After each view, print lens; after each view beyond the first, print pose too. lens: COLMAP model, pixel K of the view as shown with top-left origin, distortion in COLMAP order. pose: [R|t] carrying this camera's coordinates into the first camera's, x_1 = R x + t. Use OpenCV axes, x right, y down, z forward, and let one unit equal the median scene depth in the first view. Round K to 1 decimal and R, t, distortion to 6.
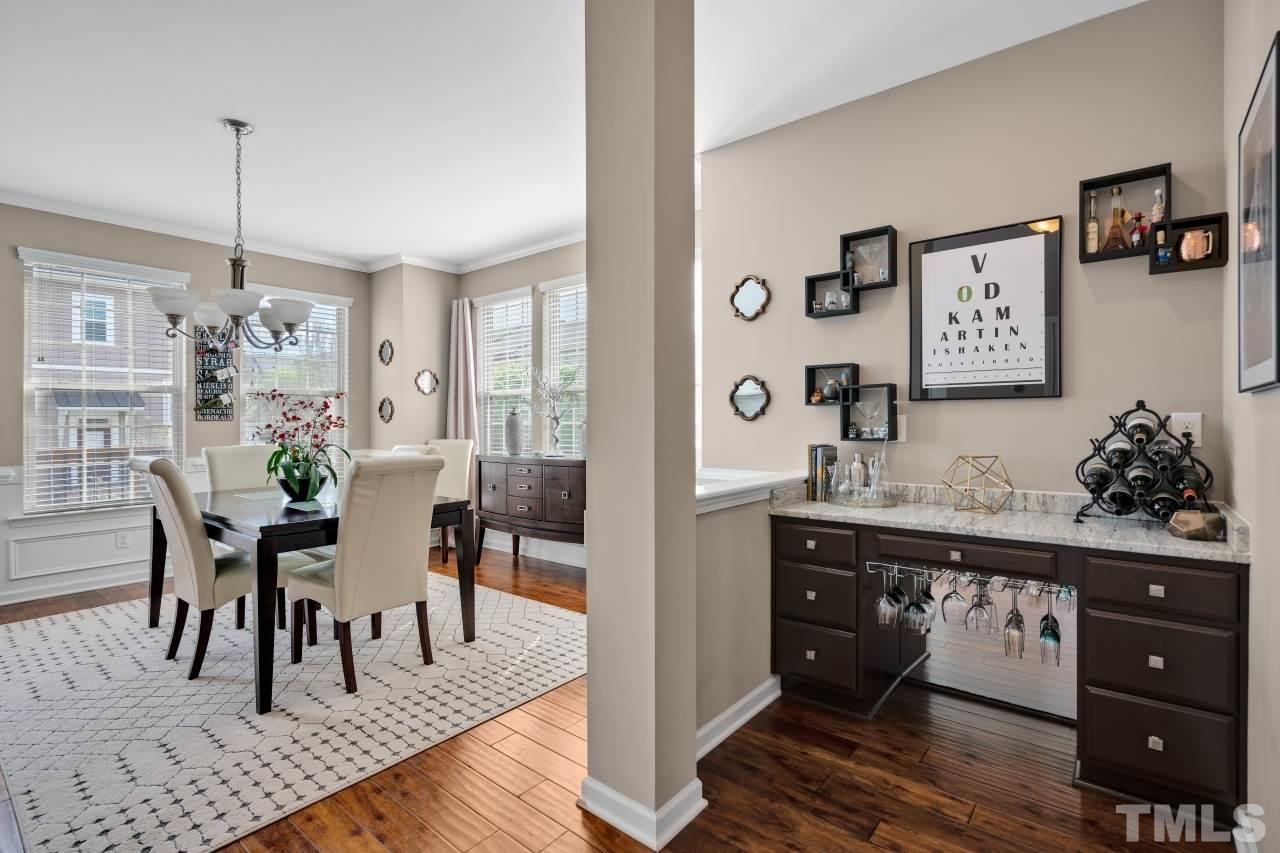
lens RADIAL K [[605.2, 0, 640.0], [0, 605.2, 426.5], [0, 0, 1]] dist [-0.000339, 0.000718]
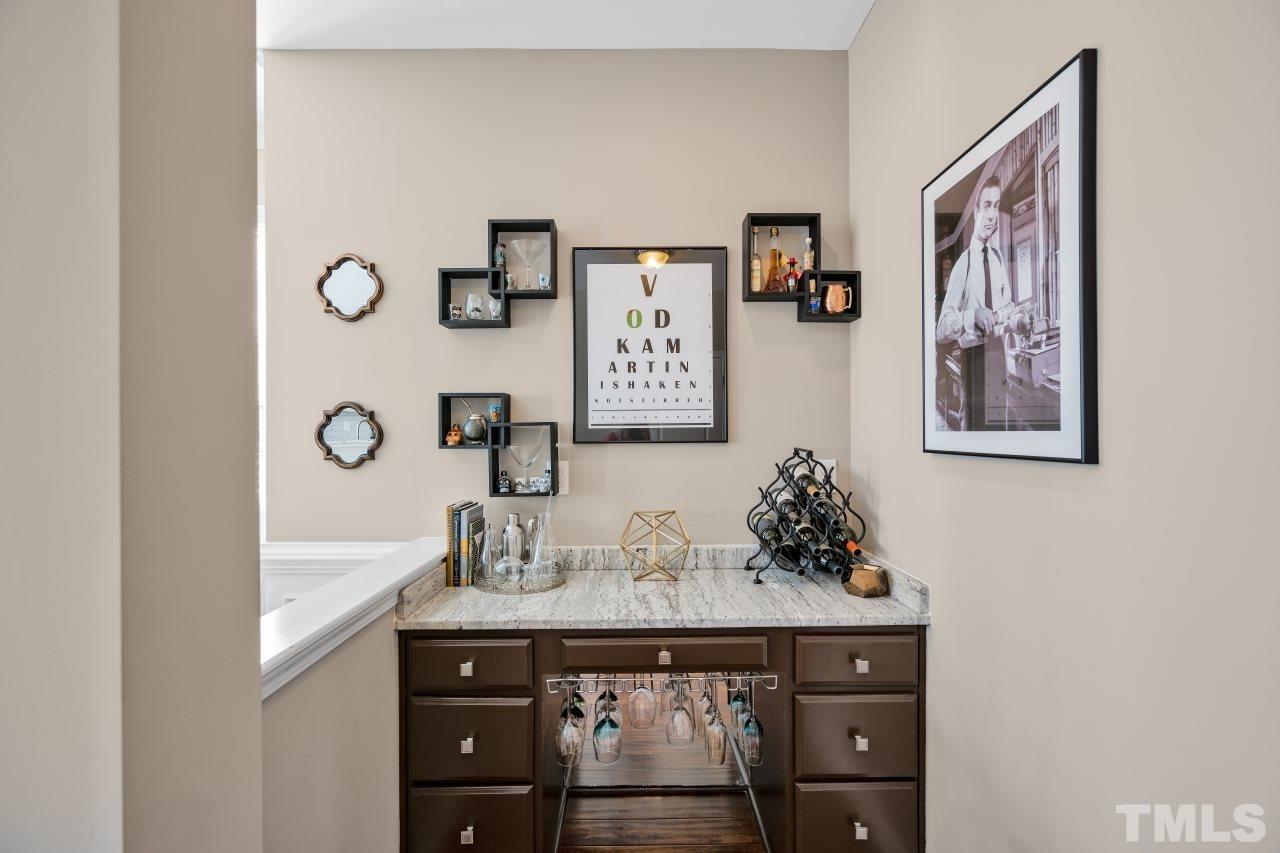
lens RADIAL K [[569.7, 0, 637.1], [0, 569.7, 429.4], [0, 0, 1]] dist [-0.016730, 0.000199]
pose [[0.770230, -0.002863, 0.637760, 0.029902], [0.007398, 0.999963, -0.004446, -0.059765], [-0.637723, 0.008143, 0.770223, 0.380045]]
